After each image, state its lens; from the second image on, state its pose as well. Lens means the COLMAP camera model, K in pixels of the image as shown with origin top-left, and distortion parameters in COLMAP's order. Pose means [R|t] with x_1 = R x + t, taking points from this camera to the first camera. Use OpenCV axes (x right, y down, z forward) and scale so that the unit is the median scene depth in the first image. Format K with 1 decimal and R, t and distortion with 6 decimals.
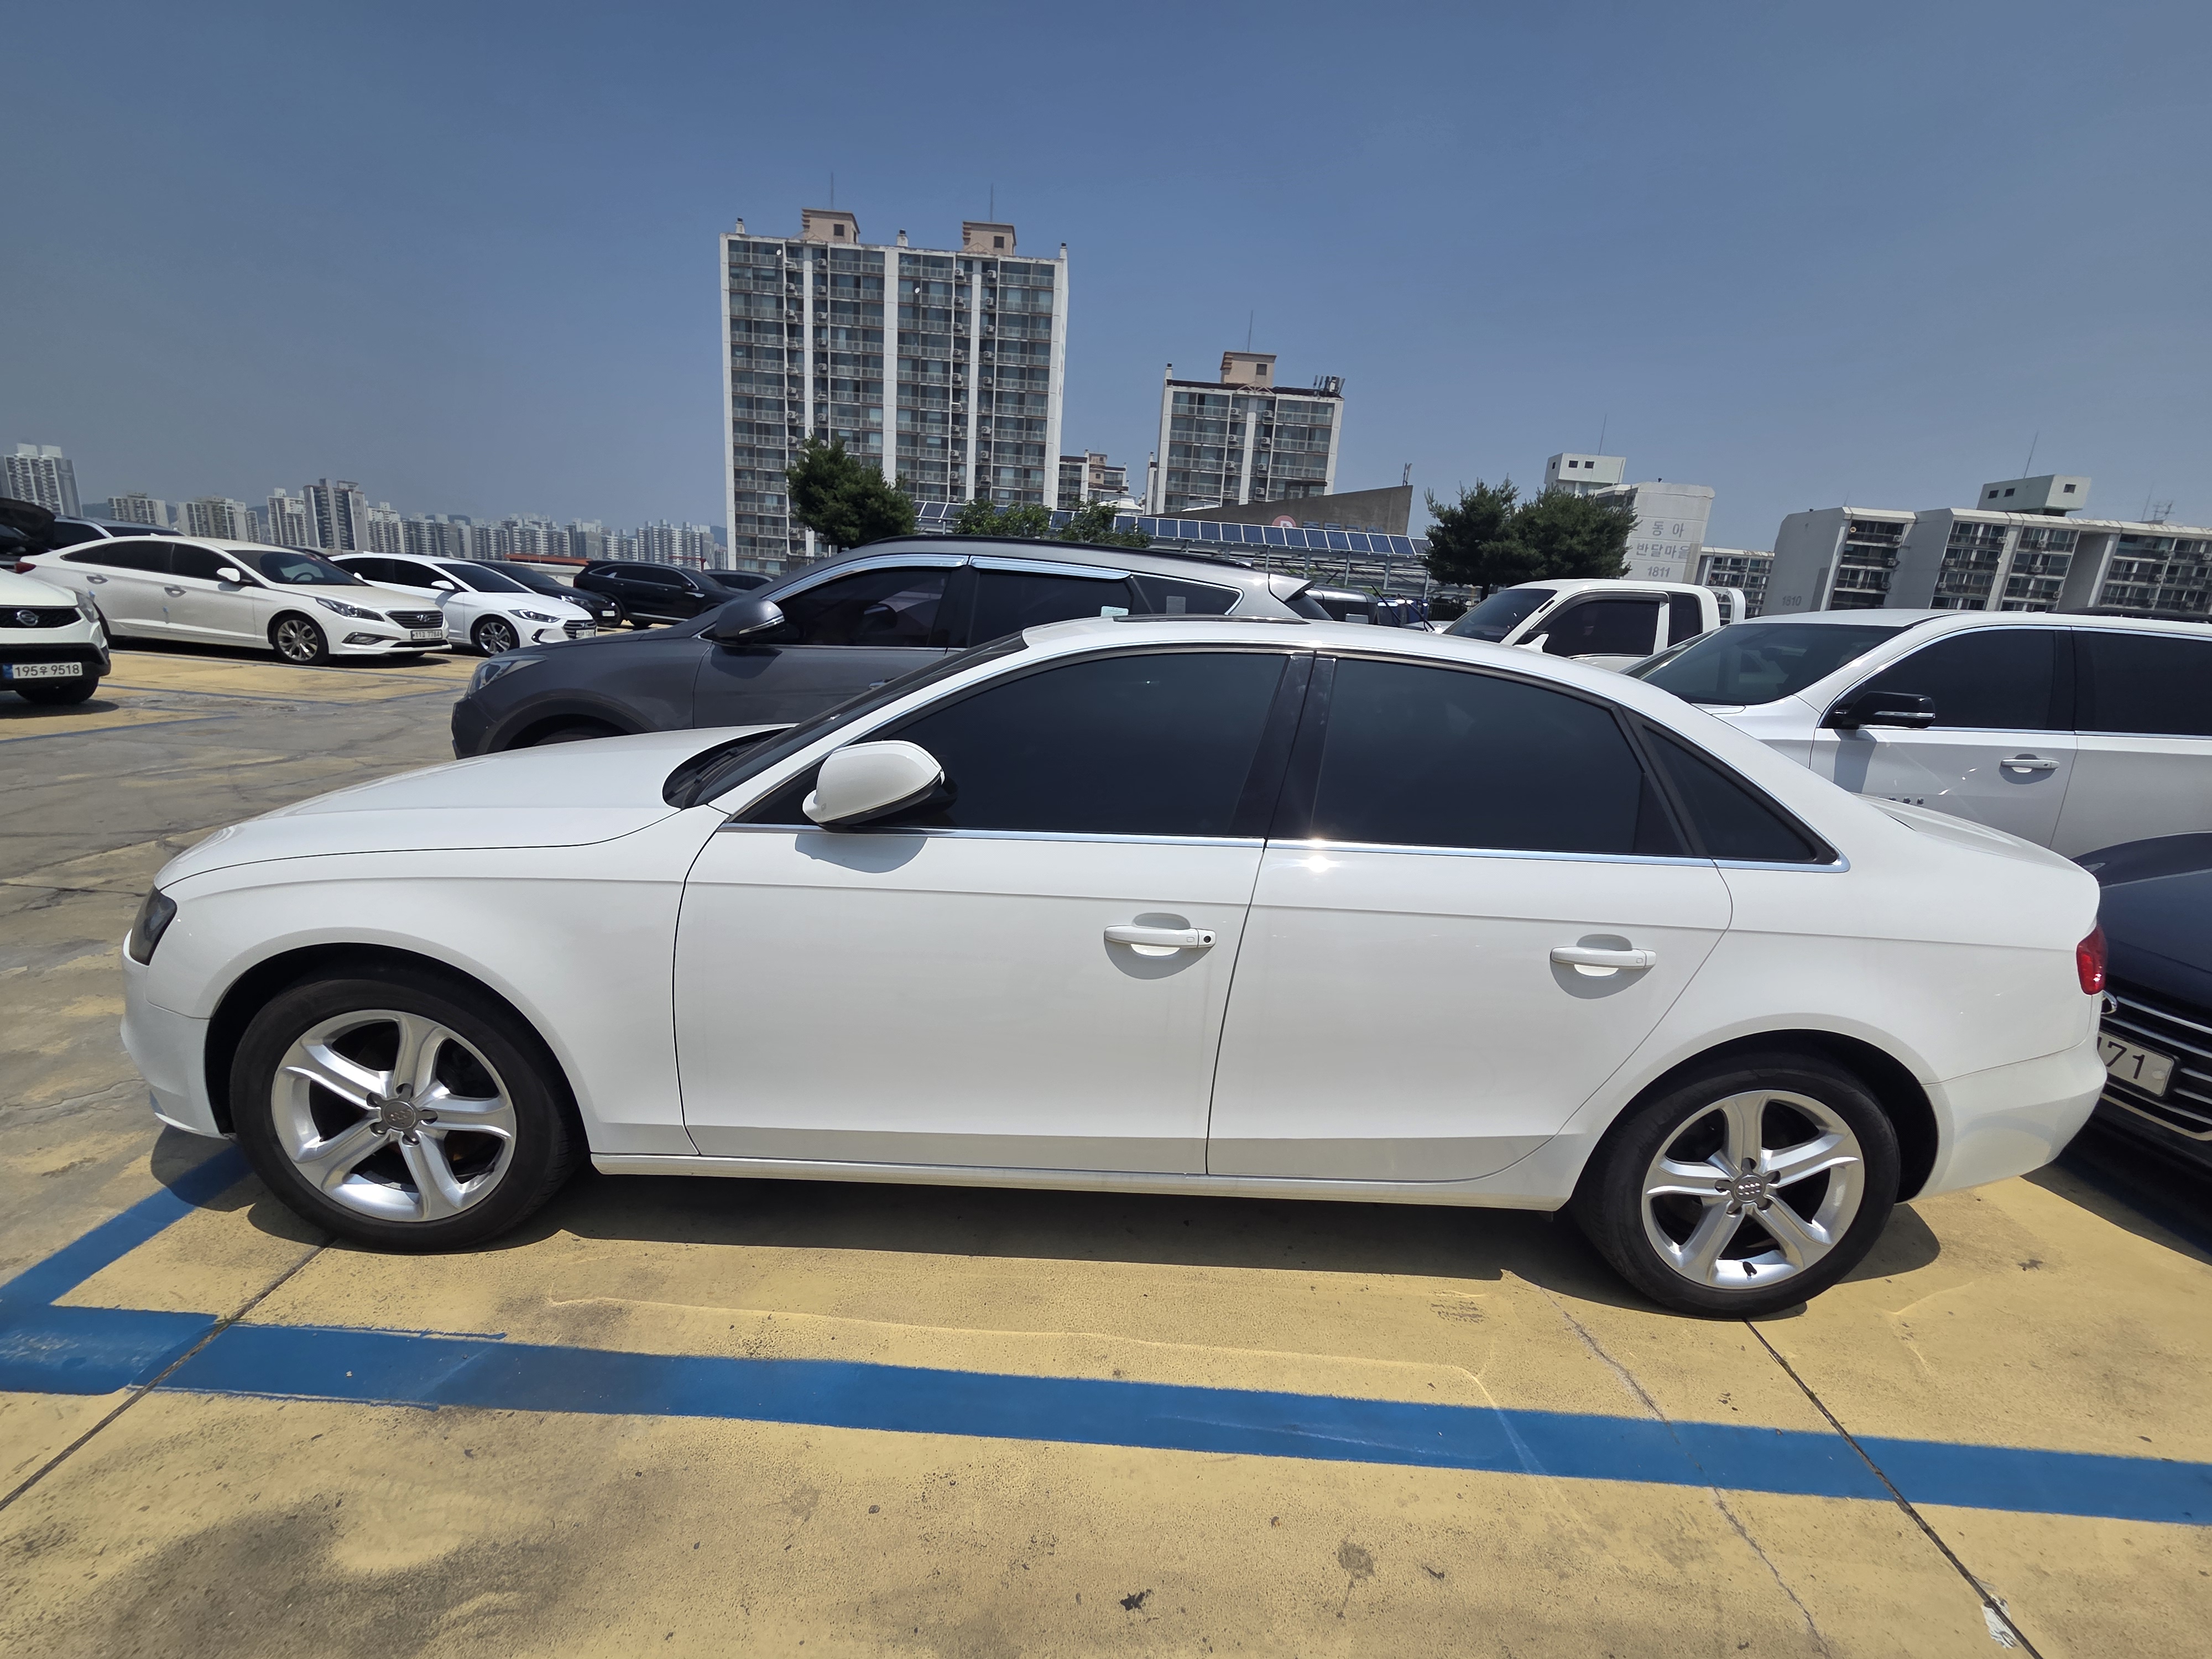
lens RADIAL K [[918.1, 0, 1101.4], [0, 918.1, 827.0], [0, 0, 1]] dist [-0.003389, 0.001415]
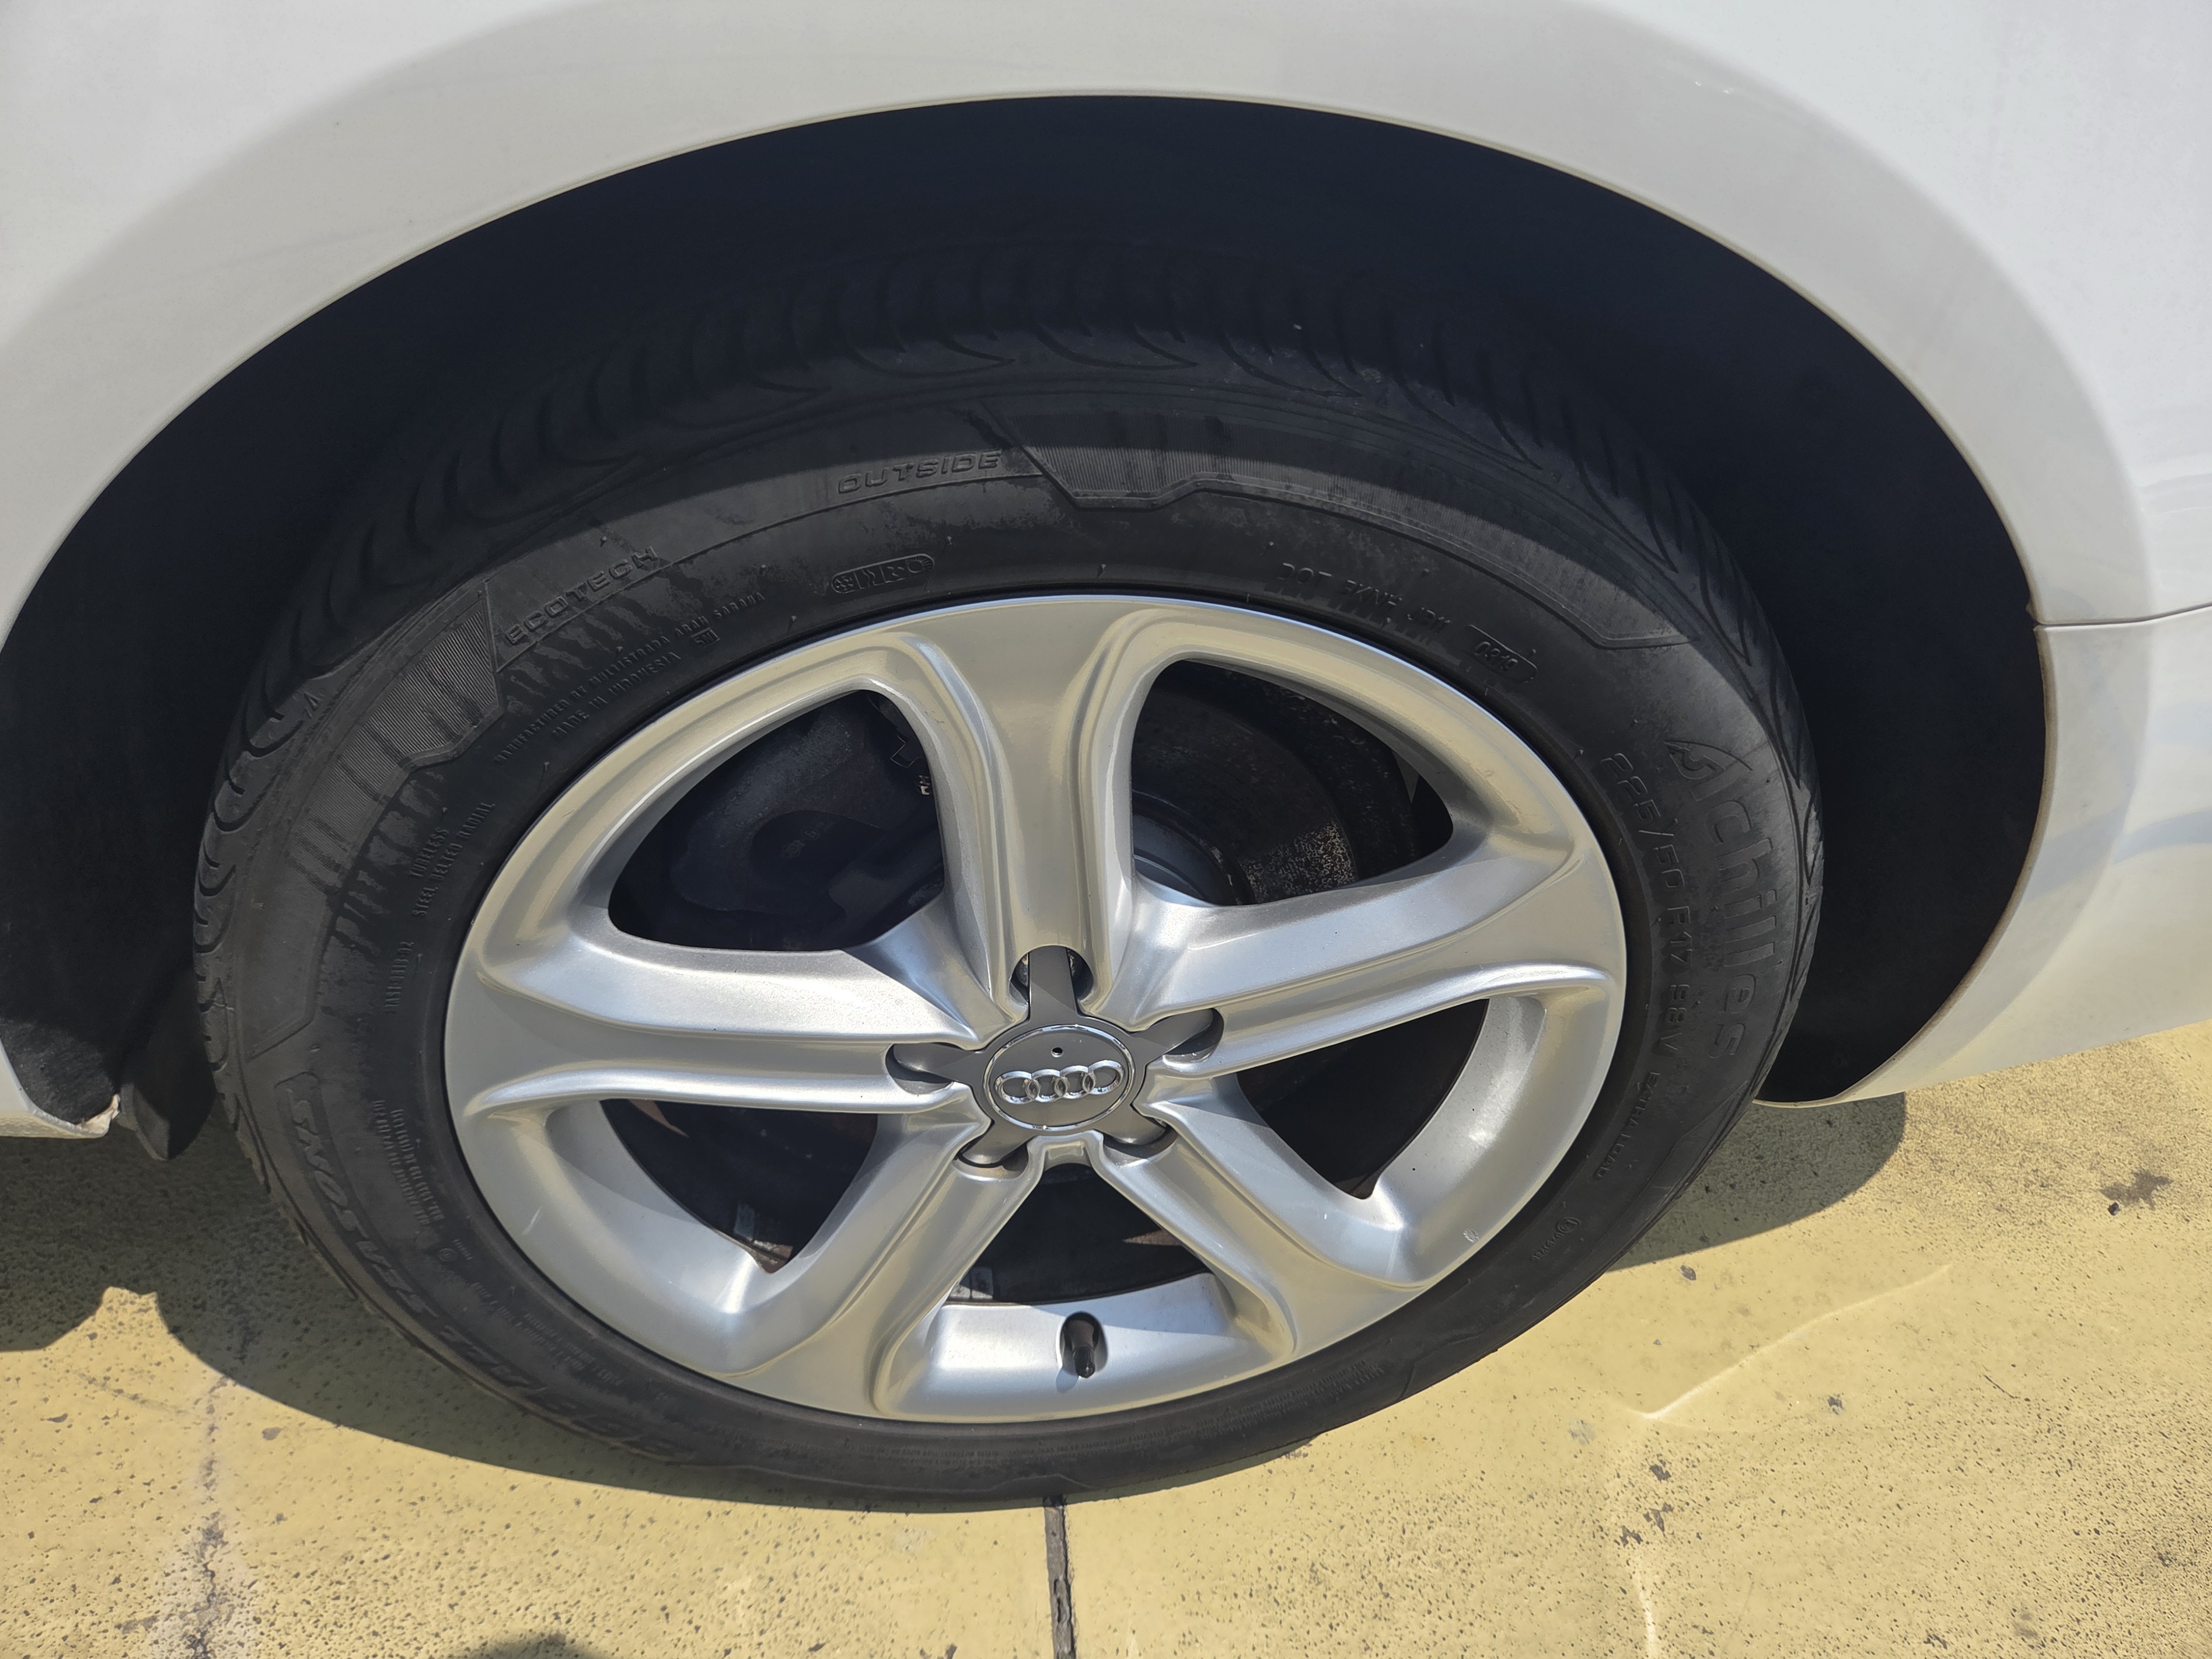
lens RADIAL K [[1486.5, 0, 1099.6], [0, 1486.5, 846.7], [0, 0, 1]] dist [0.032712, -0.021901]
pose [[0.986483, 0.040896, 0.158681, 0.656624], [-0.105851, 0.898250, 0.426547, 0.210105], [-0.125091, -0.437578, 0.890437, 0.729353]]
